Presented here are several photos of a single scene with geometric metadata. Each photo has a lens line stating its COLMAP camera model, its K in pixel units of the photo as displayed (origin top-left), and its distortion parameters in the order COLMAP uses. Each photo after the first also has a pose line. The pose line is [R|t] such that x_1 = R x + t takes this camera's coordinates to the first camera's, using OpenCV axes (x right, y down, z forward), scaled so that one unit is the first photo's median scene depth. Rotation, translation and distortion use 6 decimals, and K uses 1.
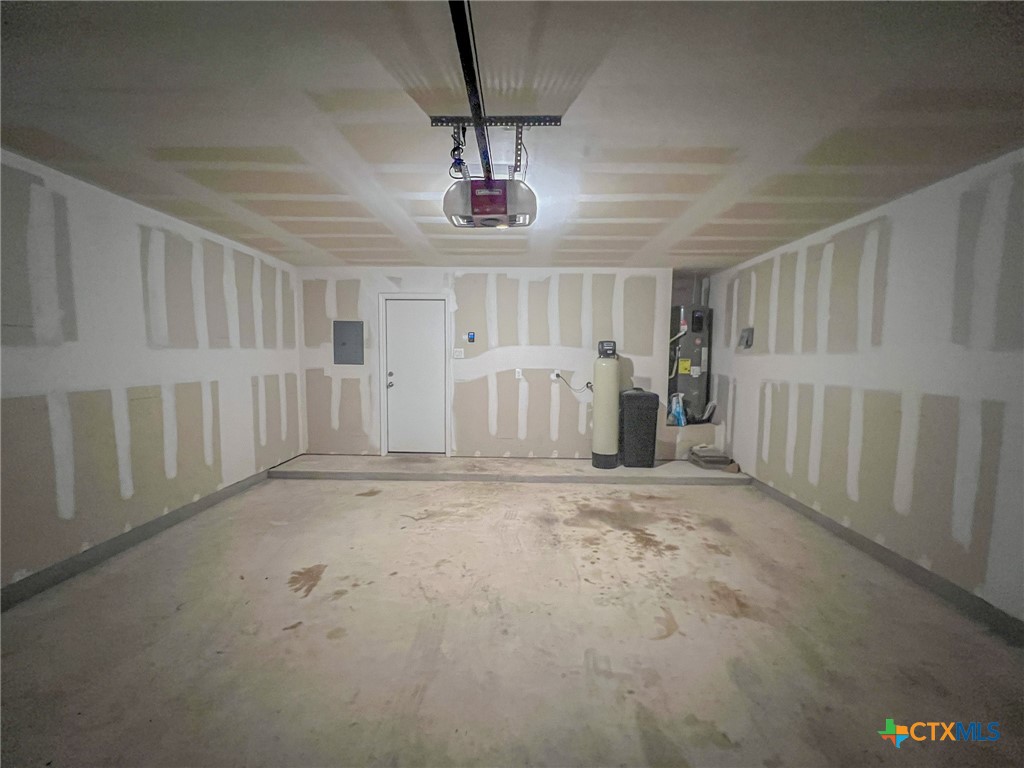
lens RADIAL K [[416.1, 0, 511.3], [0, 416.1, 383.8], [0, 0, 1]] dist [-0.002721, 0.000498]
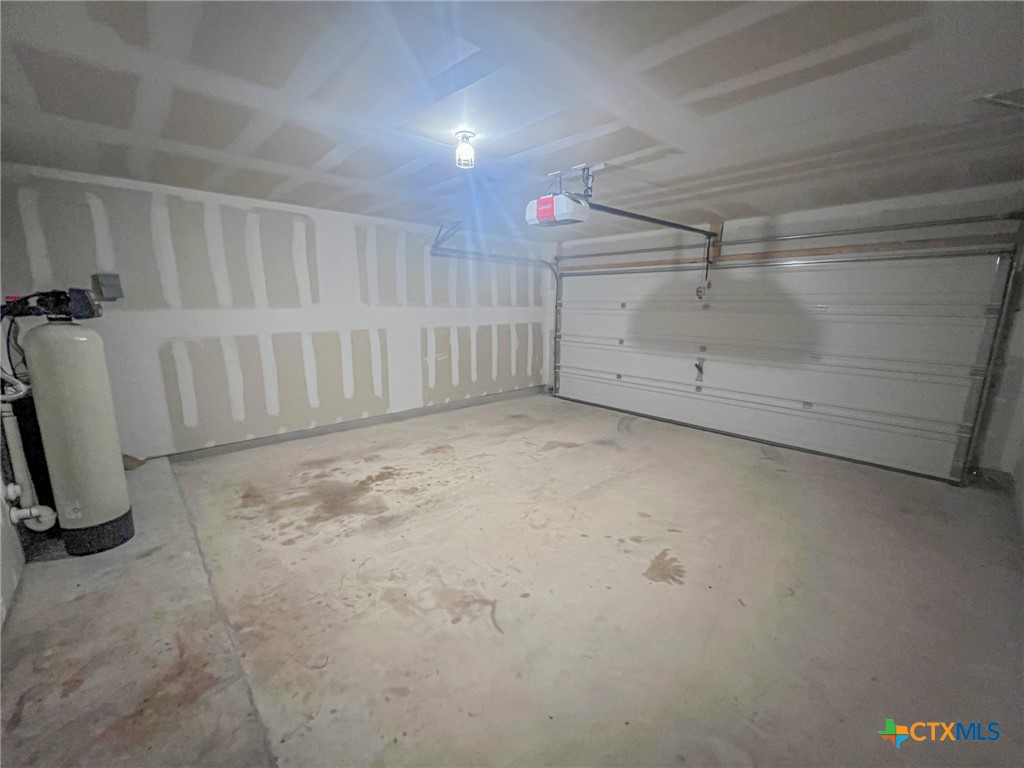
lens RADIAL K [[416.1, 0, 509.9], [0, 416.1, 385.5], [0, 0, 1]] dist [-0.002721, 0.000498]
pose [[-0.705456, -0.150205, 0.692655, -0.646473], [0.038020, 0.967858, 0.248606, -0.132640], [-0.707734, 0.201715, -0.677070, 1.398564]]
